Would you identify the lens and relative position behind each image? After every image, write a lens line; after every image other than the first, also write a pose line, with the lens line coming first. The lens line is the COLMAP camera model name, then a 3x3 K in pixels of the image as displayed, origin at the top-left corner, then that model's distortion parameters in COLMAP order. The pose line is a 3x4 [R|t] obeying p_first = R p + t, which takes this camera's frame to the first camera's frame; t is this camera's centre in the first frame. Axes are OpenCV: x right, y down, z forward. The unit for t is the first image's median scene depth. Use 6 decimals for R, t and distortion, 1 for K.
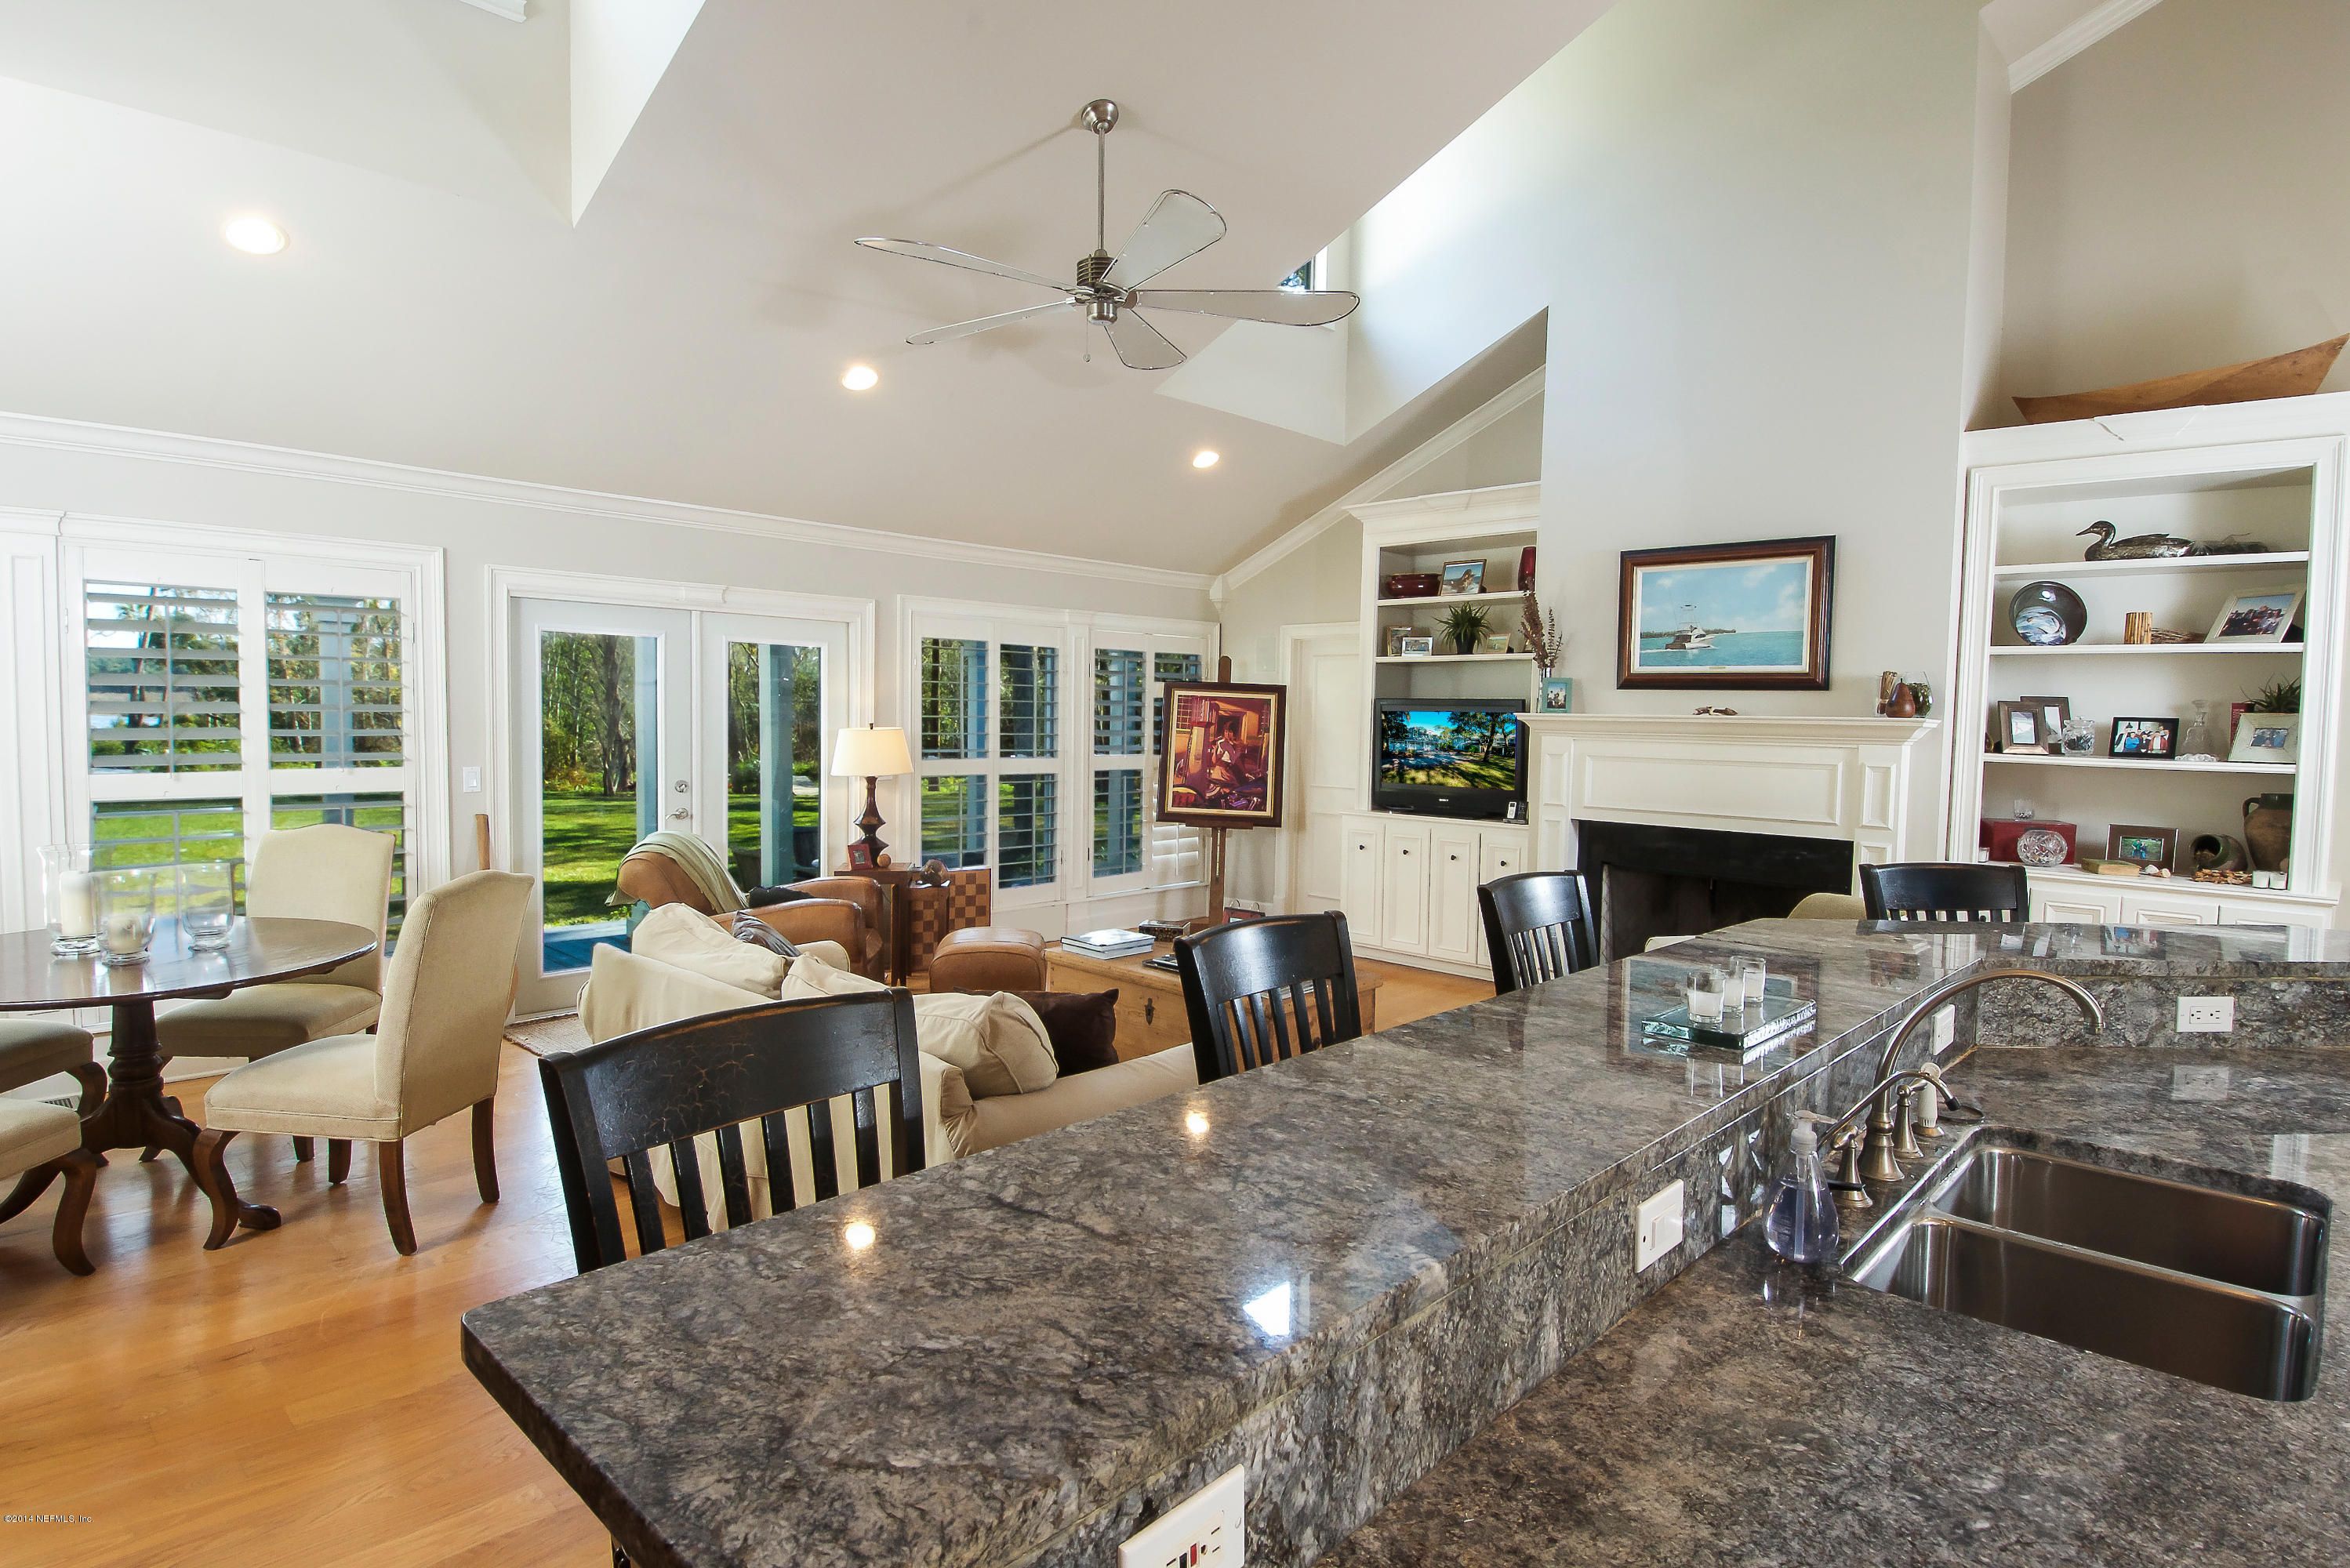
lens RADIAL K [[1226.6, 0, 1206.6], [0, 1226.6, 772.9], [0, 0, 1]] dist [0.030938, -0.035500]
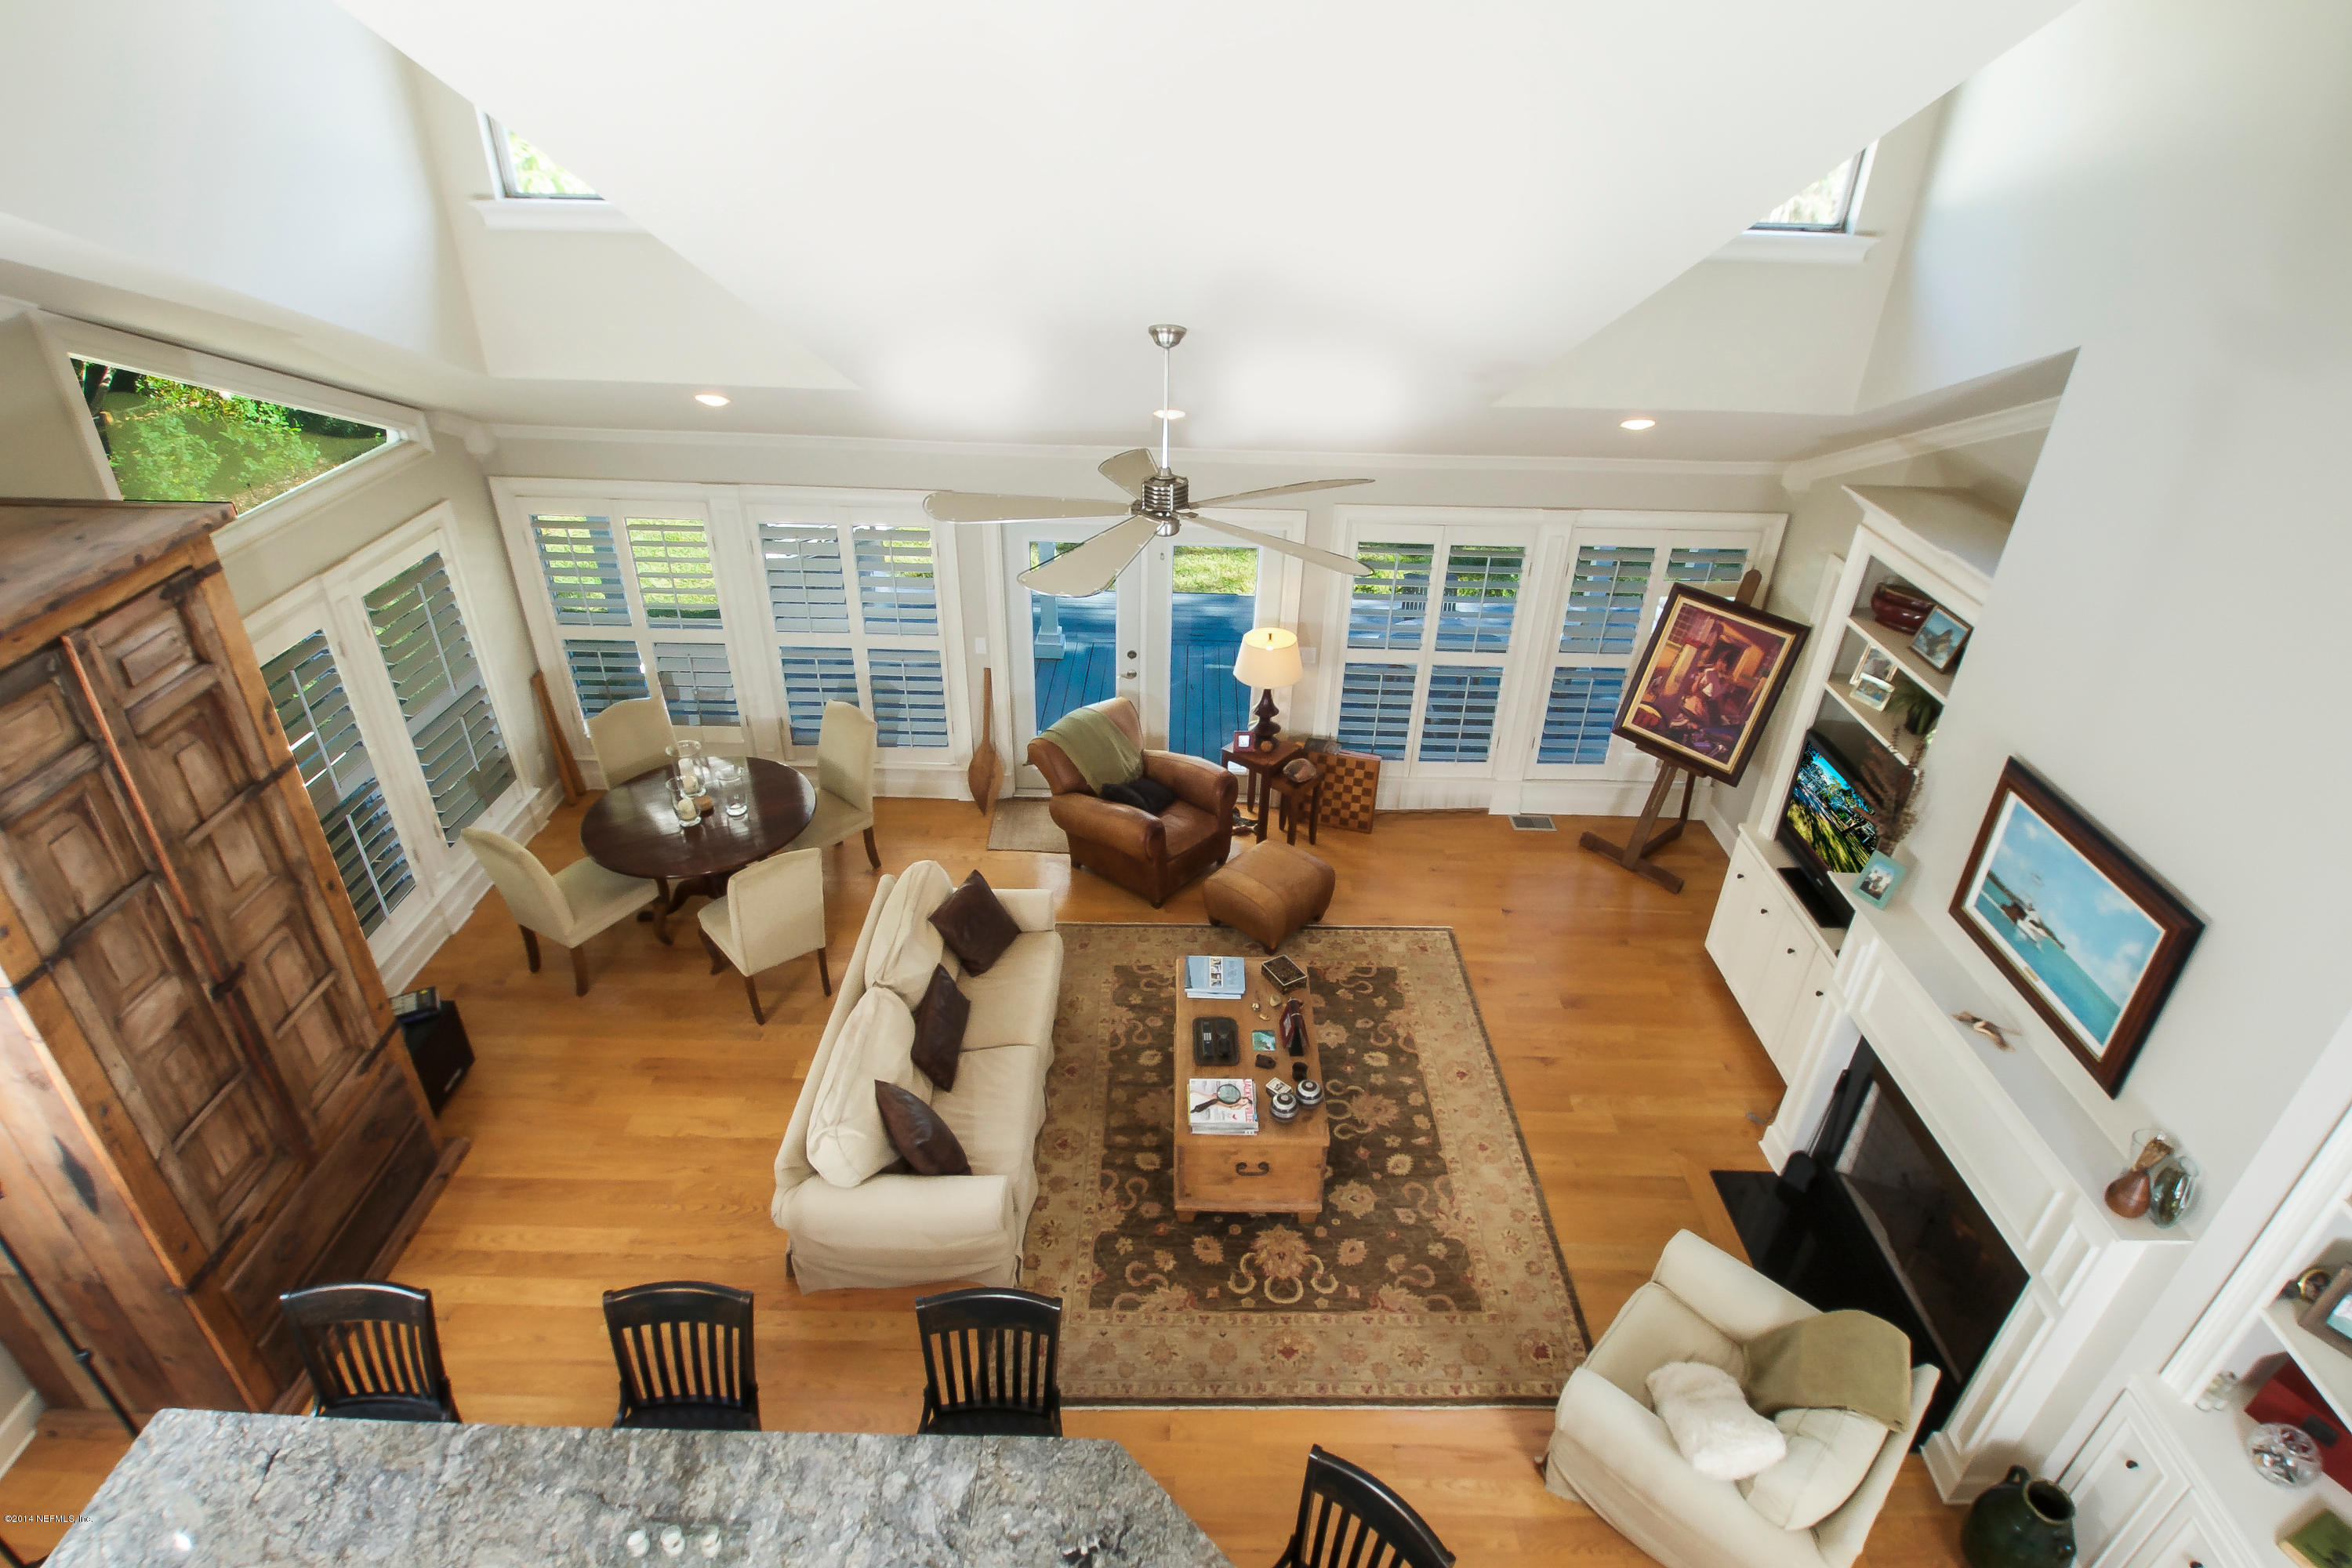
lens RADIAL K [[1227.7, 0, 1207.6], [0, 1227.7, 772.9], [0, 0, 1]] dist [0.030938, -0.035500]
pose [[0.690836, 0.376344, -0.617342, 0.382792], [-0.068757, 0.884175, 0.462069, -0.391292], [0.719735, -0.276767, 0.636696, 0.169111]]
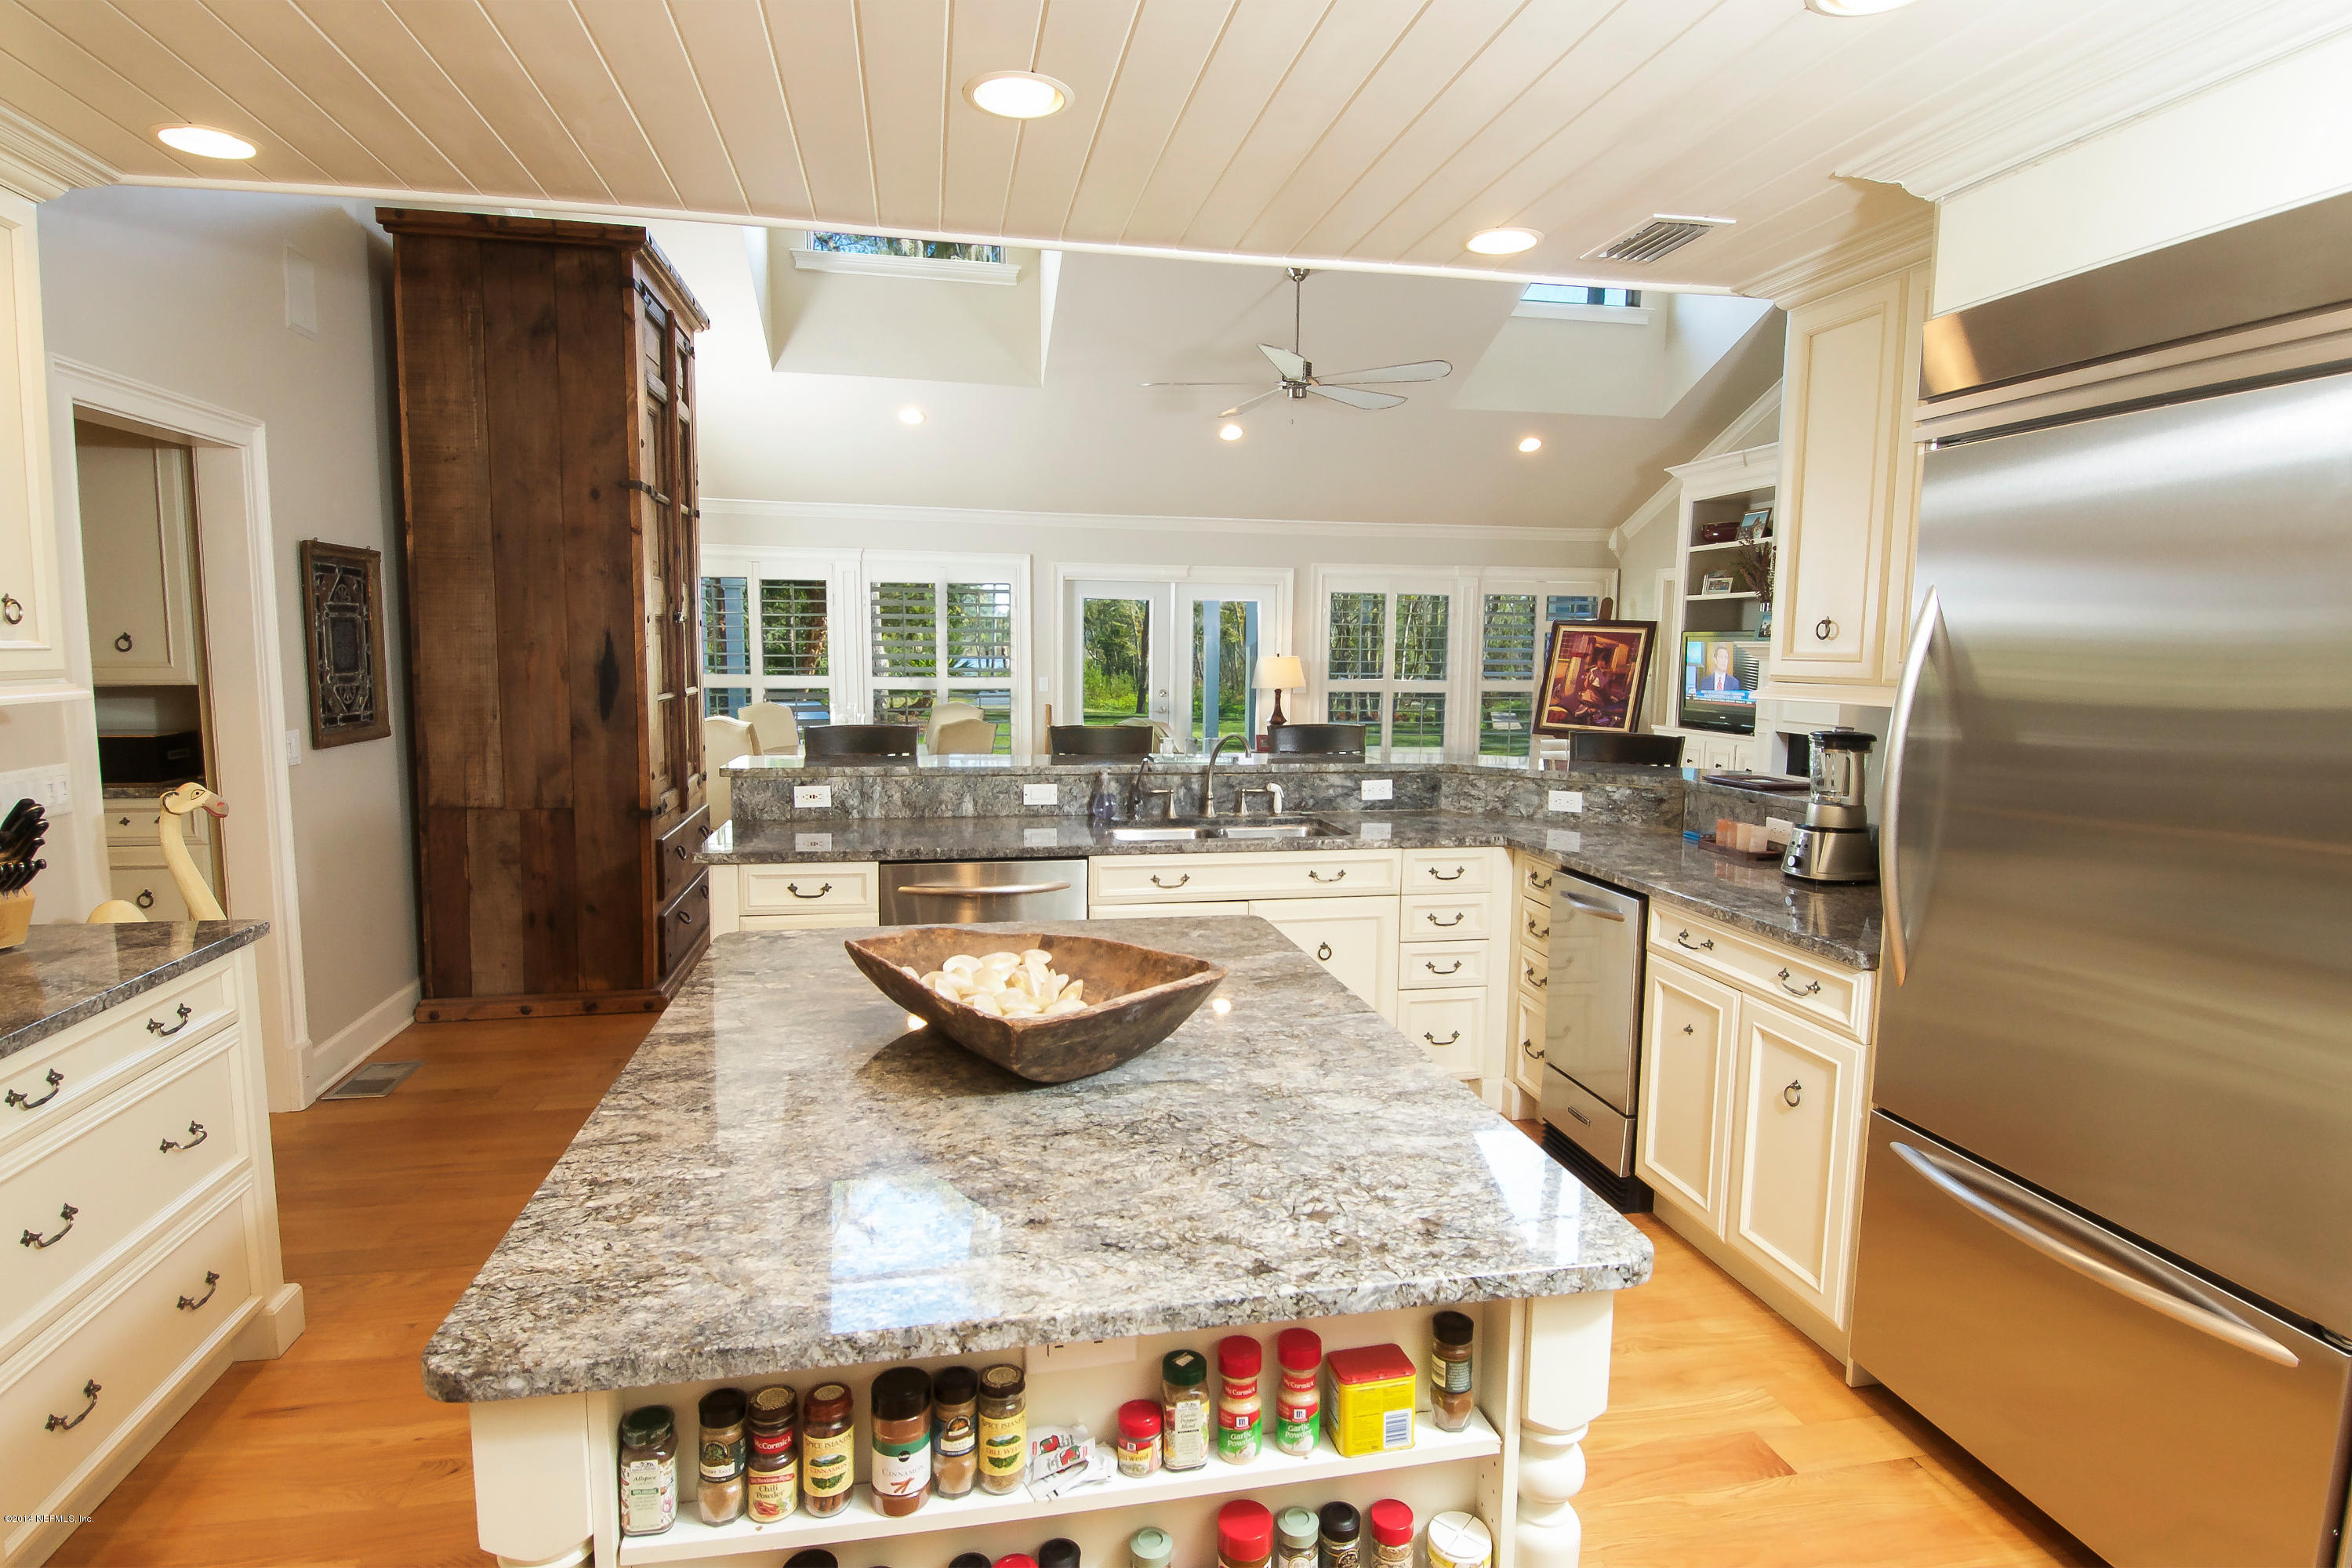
lens RADIAL K [[1227.7, 0, 1207.6], [0, 1227.7, 772.9], [0, 0, 1]] dist [0.030938, -0.035500]
pose [[0.821847, 0.050837, -0.567435, 0.440048], [-0.024739, 0.998256, 0.053603, 0.023019], [0.569171, -0.030016, 0.821671, -0.236002]]
